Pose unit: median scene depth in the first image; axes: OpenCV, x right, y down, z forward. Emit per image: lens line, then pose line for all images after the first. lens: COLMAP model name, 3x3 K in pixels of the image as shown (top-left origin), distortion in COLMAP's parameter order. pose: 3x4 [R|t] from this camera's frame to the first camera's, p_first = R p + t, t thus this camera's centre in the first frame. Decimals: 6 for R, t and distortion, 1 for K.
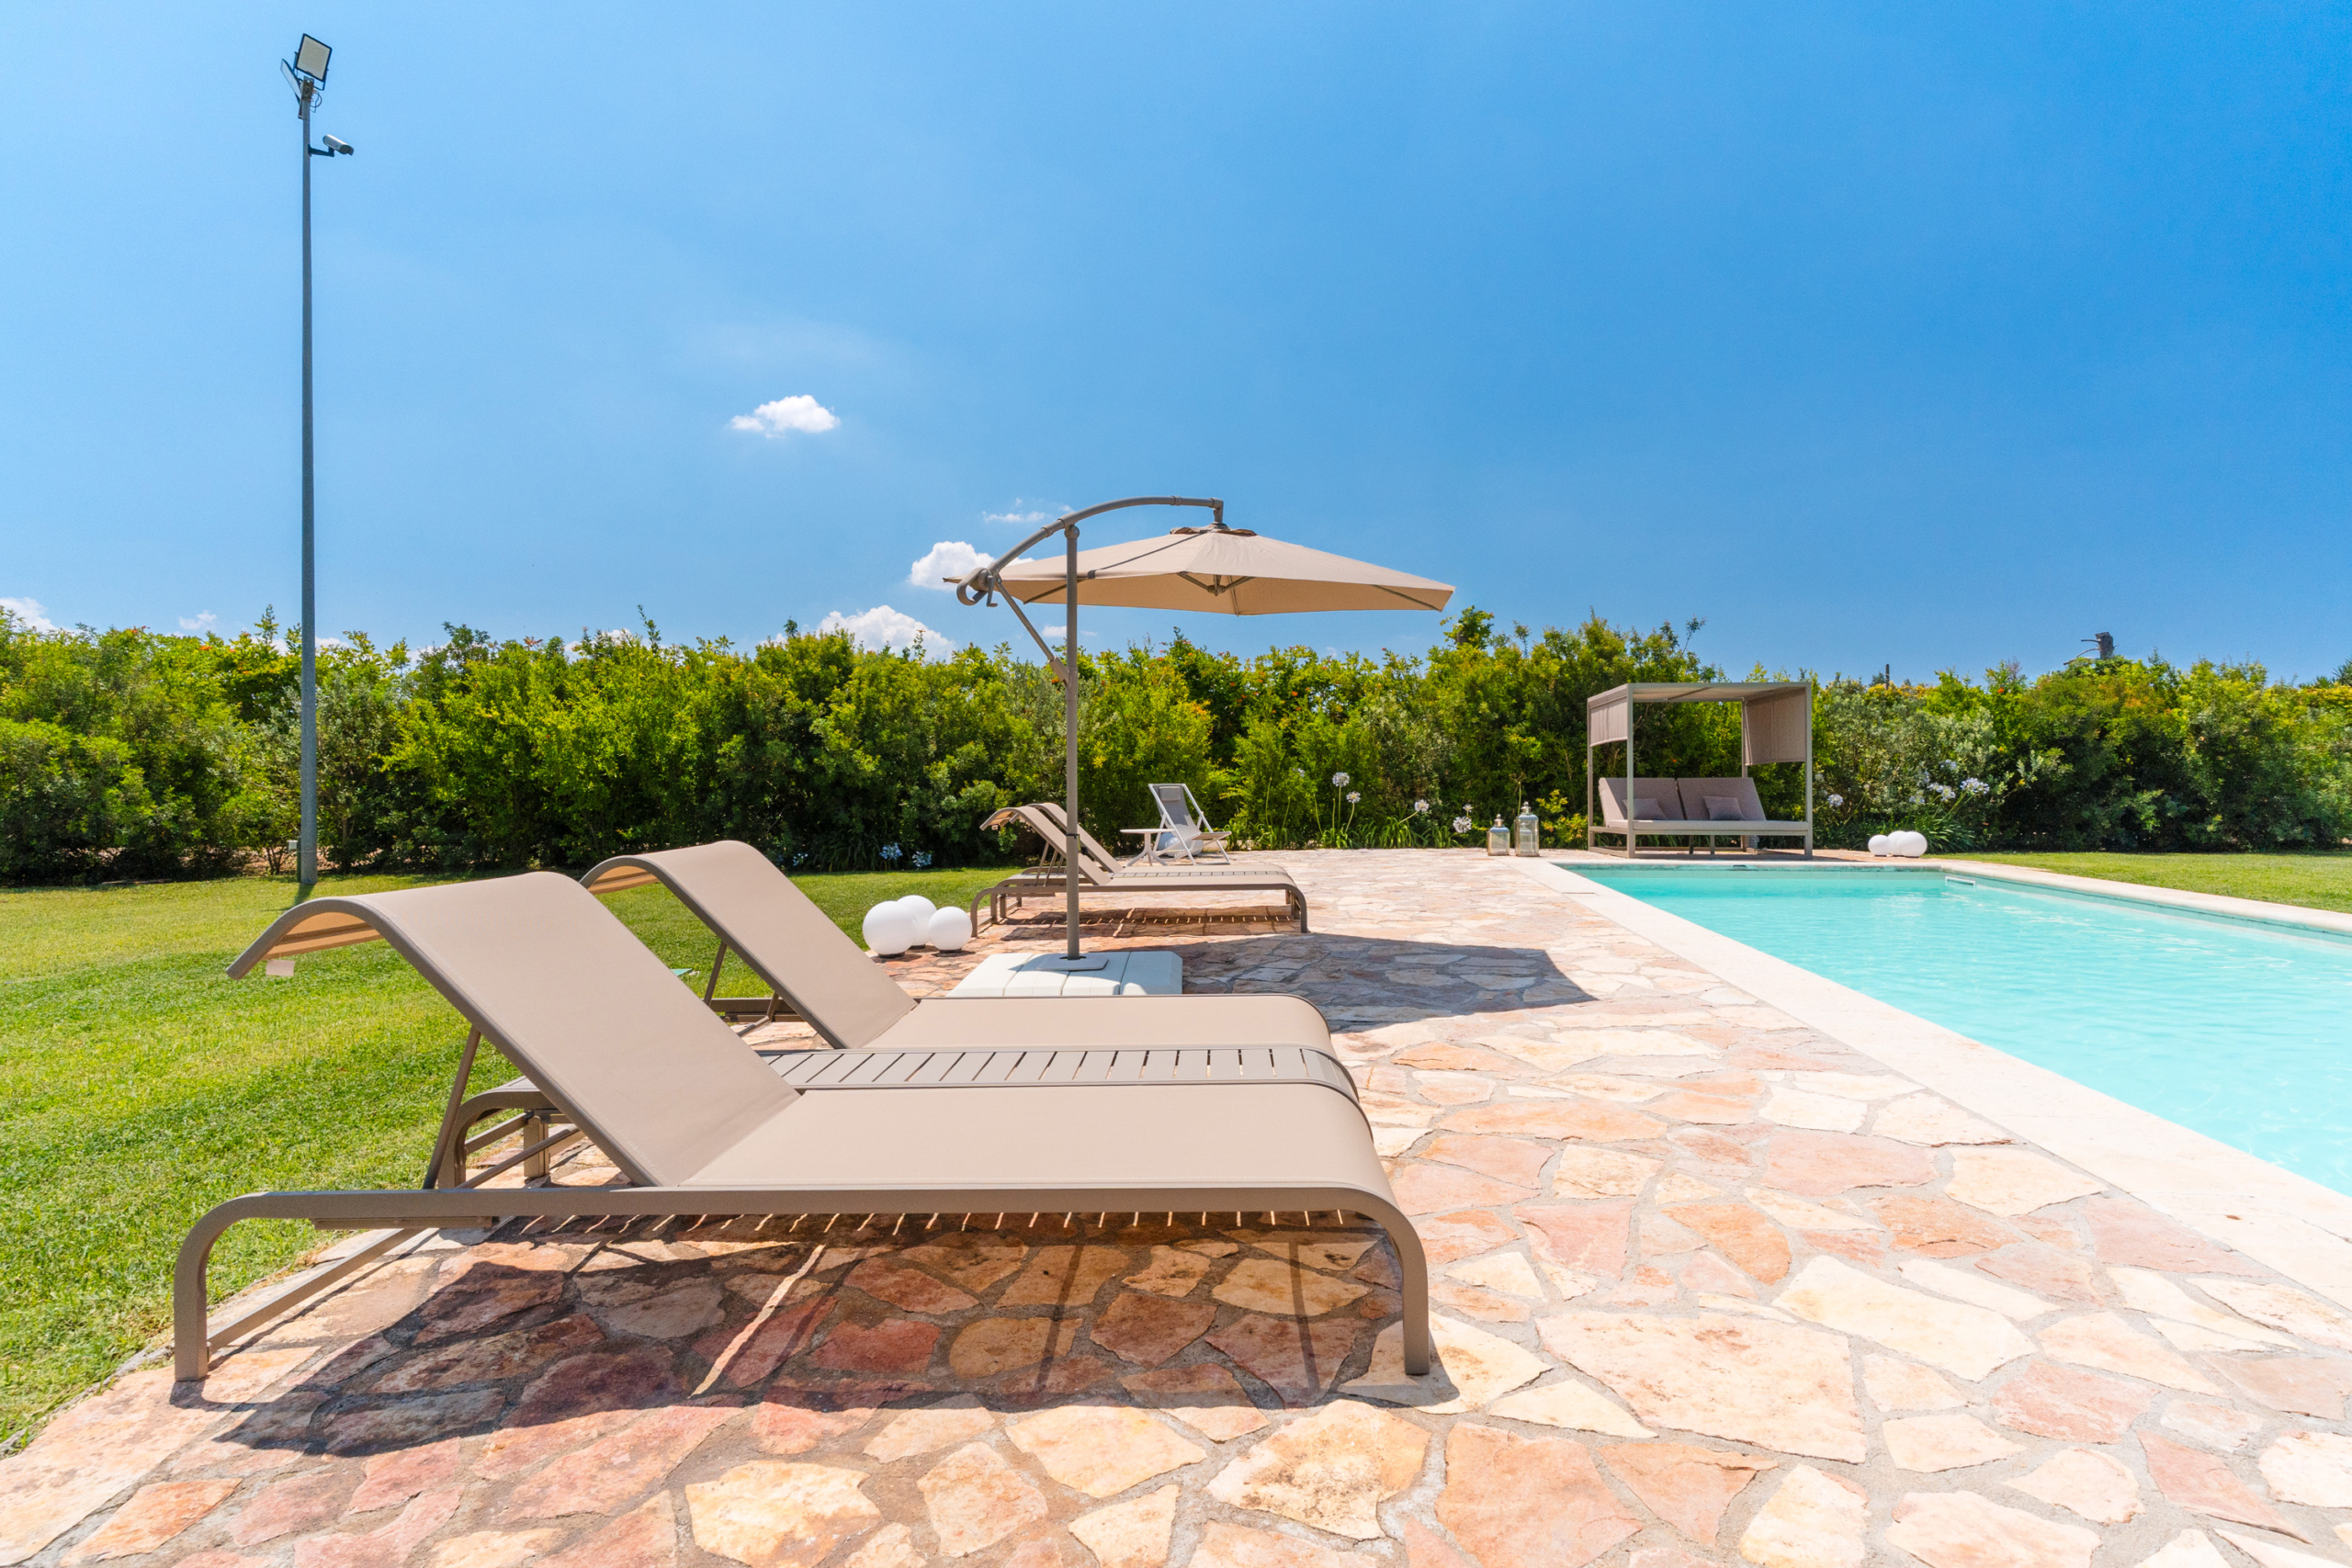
lens RADIAL K [[1152.0, 0, 1179.0], [0, 1152.0, 776.4], [0, 0, 1]] dist [-0.000059, -0.000275]
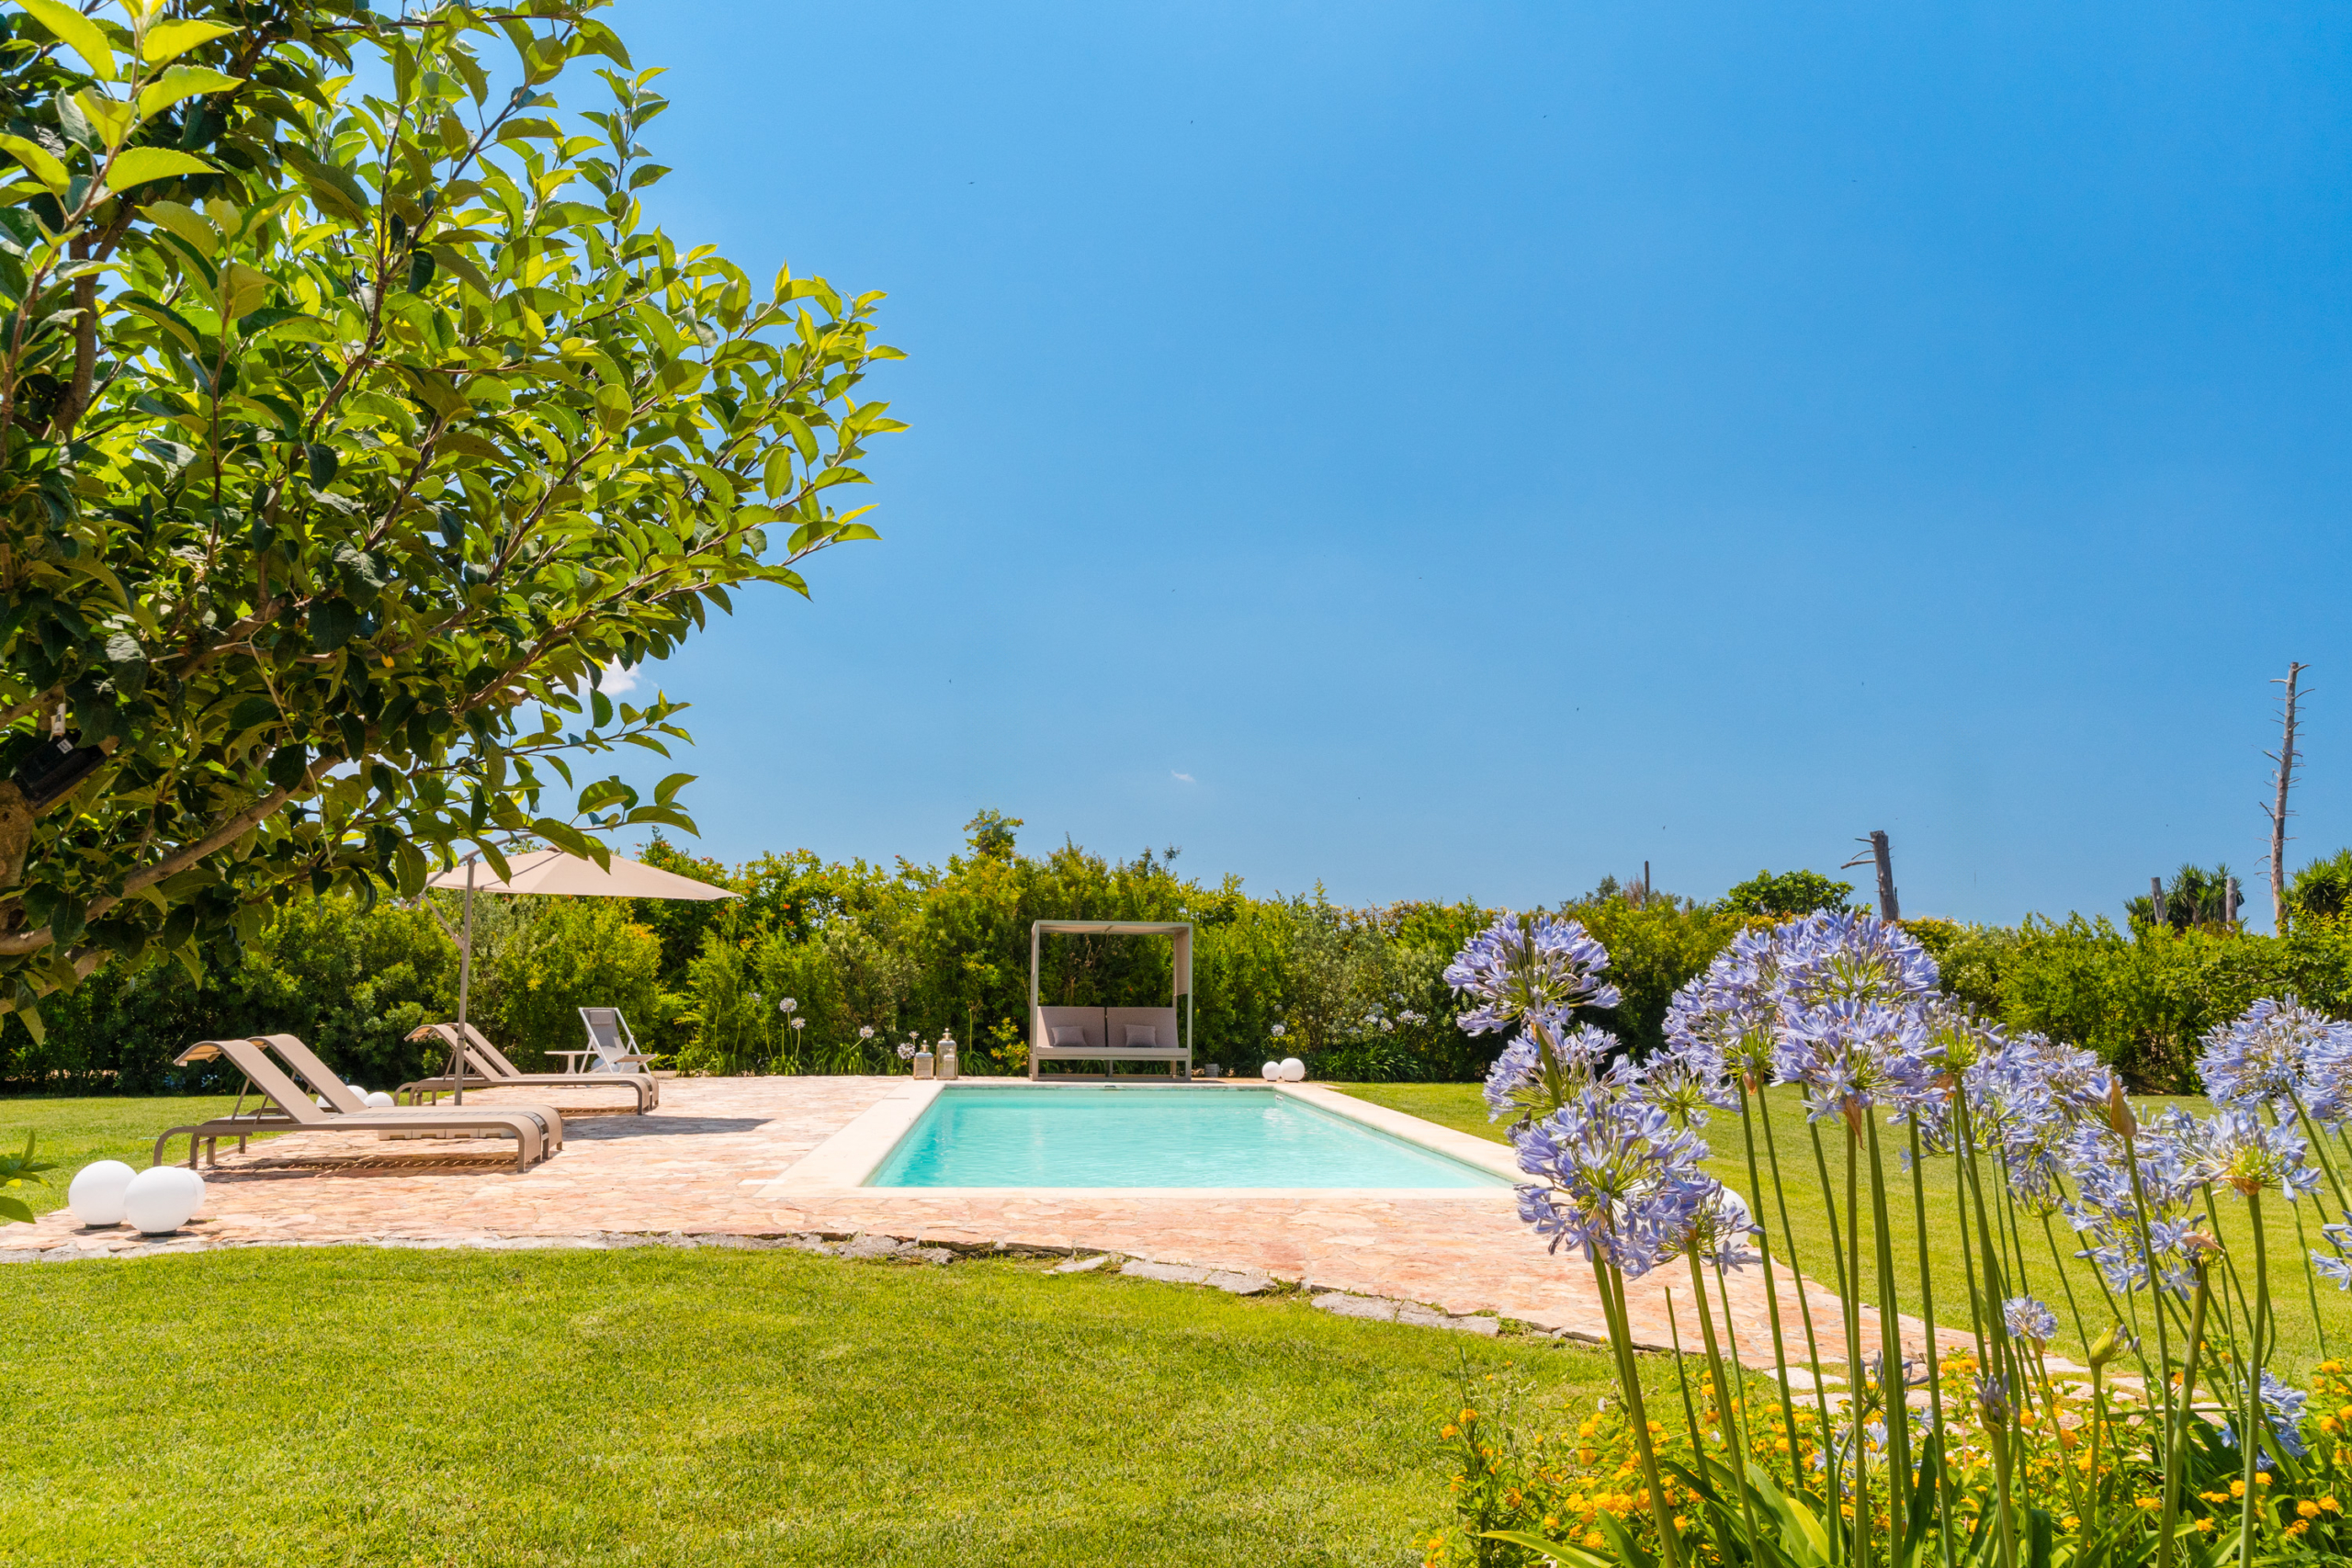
lens RADIAL K [[1890.9, 0, 1166.6], [0, 1890.9, 774.6], [0, 0, 1]] dist [-0.002205, -0.000094]
pose [[0.978423, 0.036095, 0.203433, 0.122614], [-0.012473, 0.993145, -0.116225, -0.009460], [-0.206233, 0.111180, 0.972166, -0.701728]]
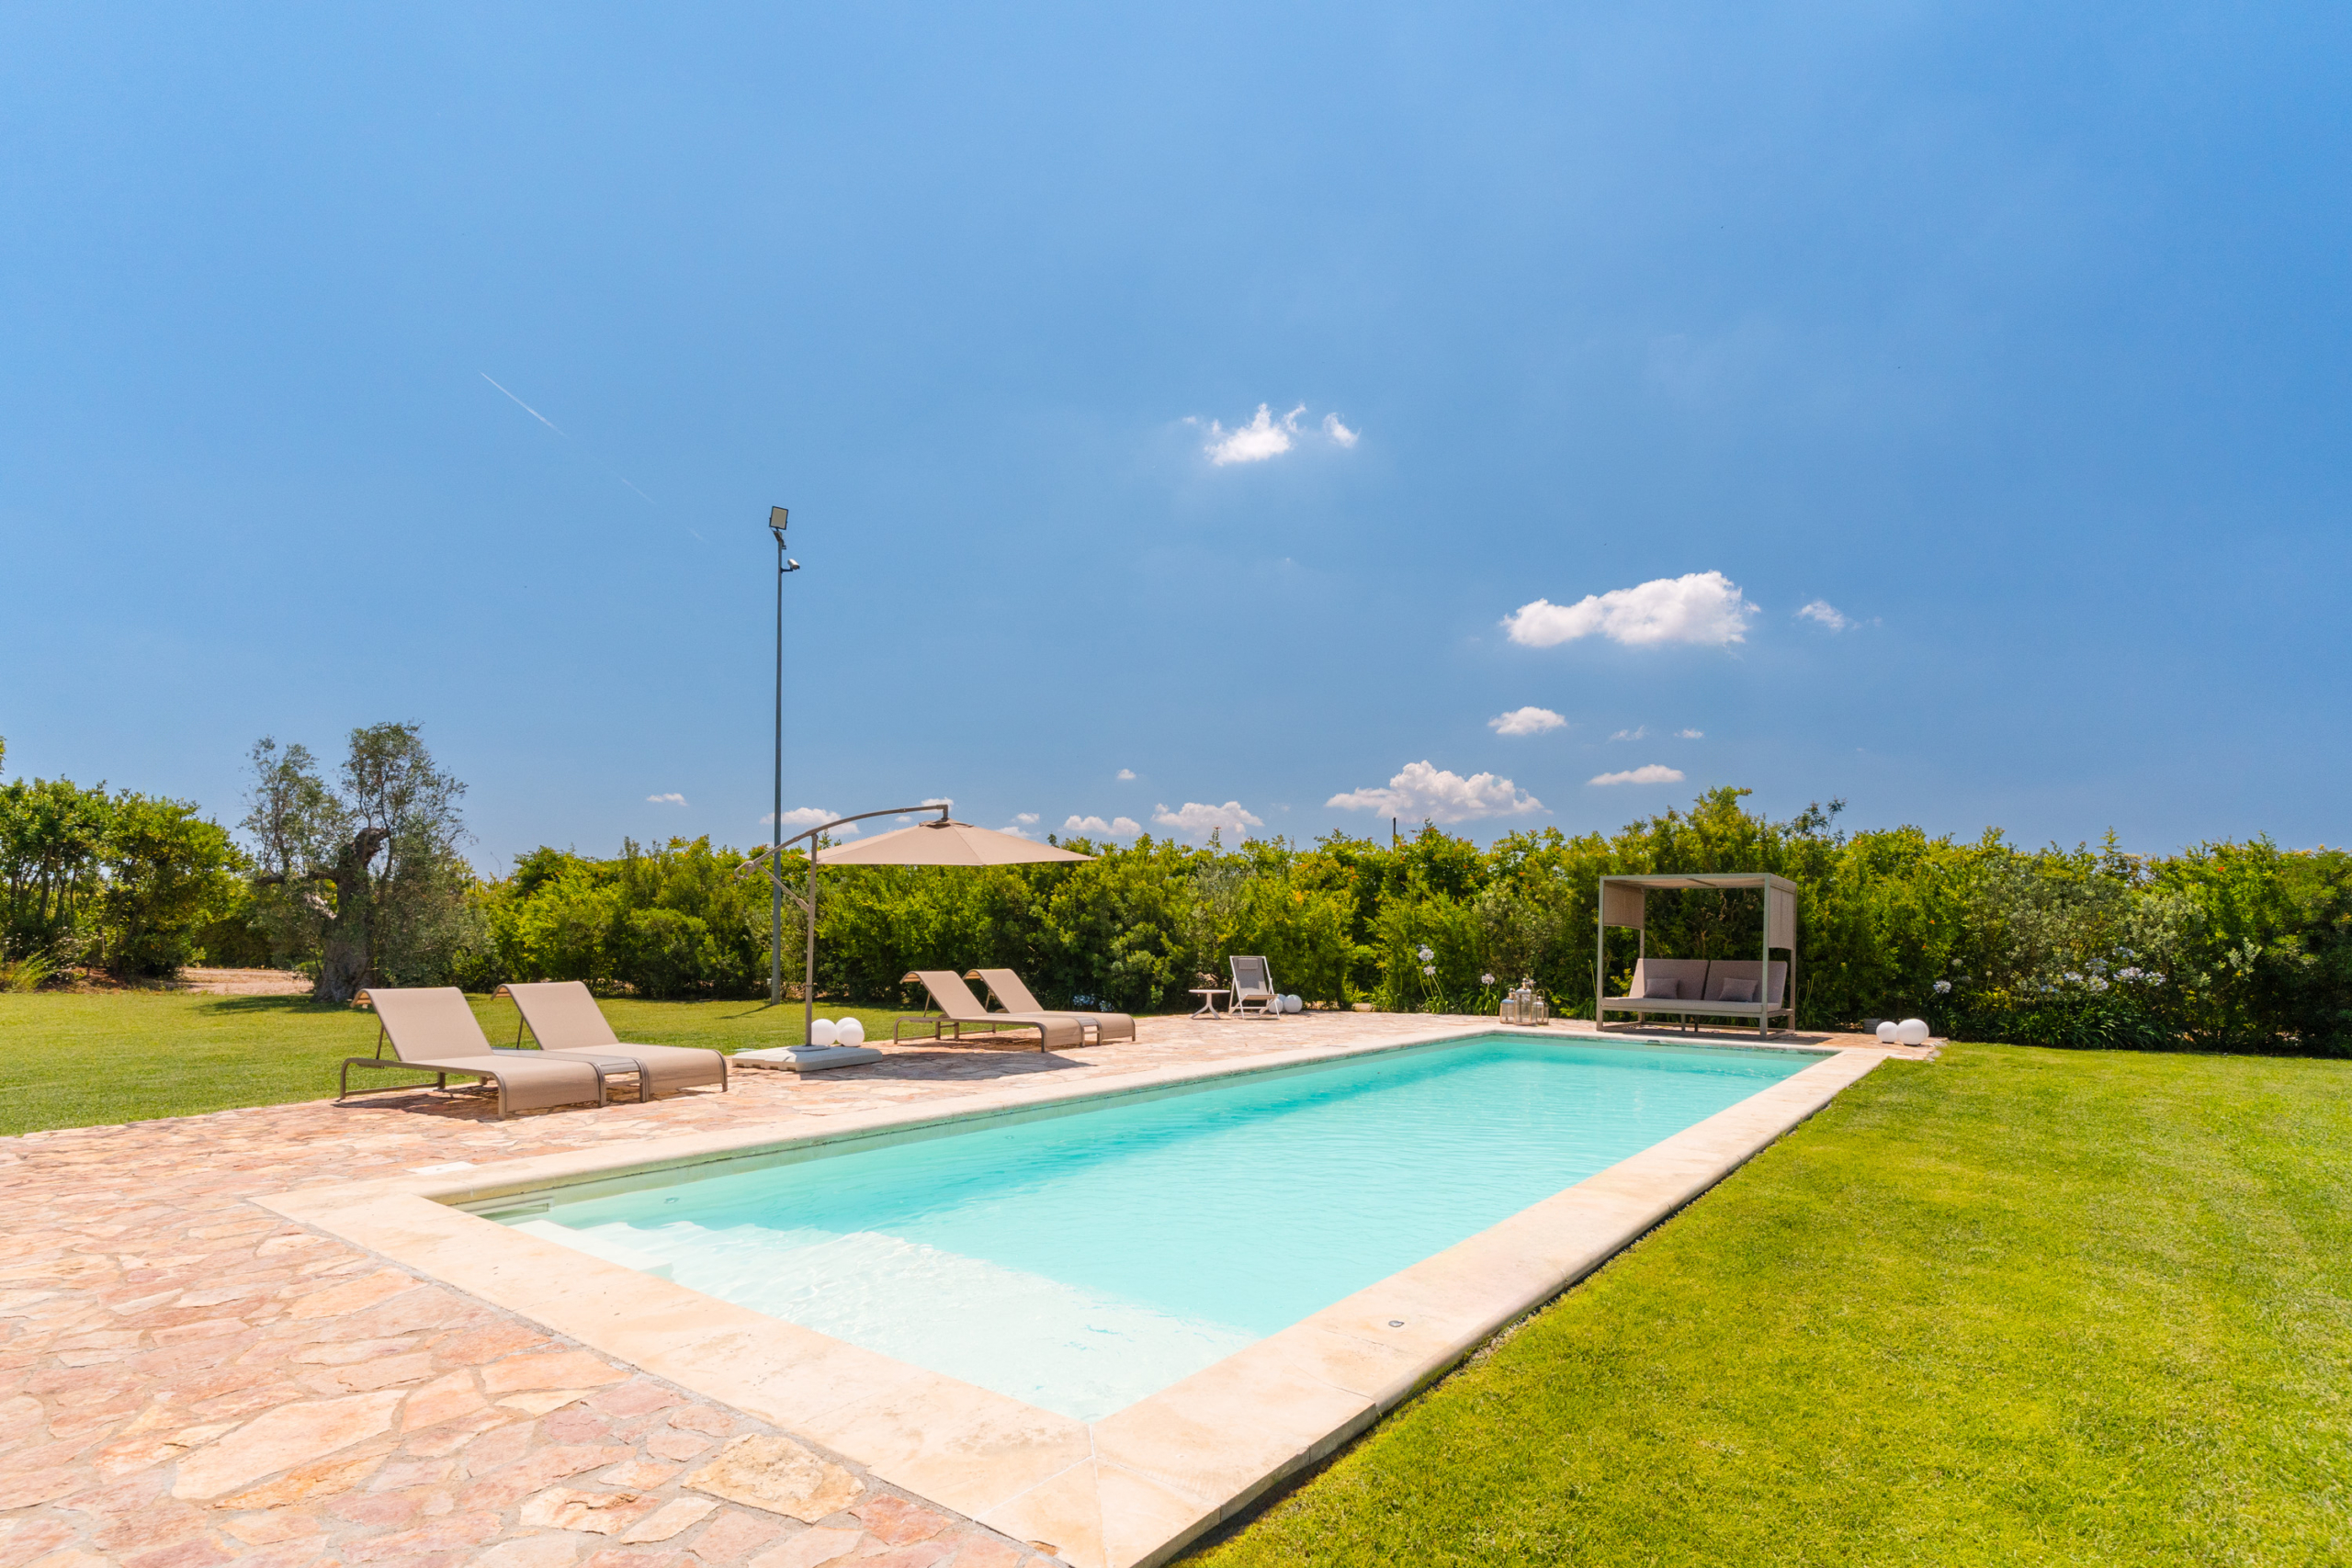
lens RADIAL K [[1167.8, 0, 1208.3], [0, 1167.8, 930.5], [0, 0, 1]] dist [0.004029, 0.000695]
pose [[0.874714, 0.010508, -0.484525, 0.535231], [-0.012336, 0.999924, -0.000585, -0.019352], [0.484482, 0.006488, 0.874777, -0.165663]]
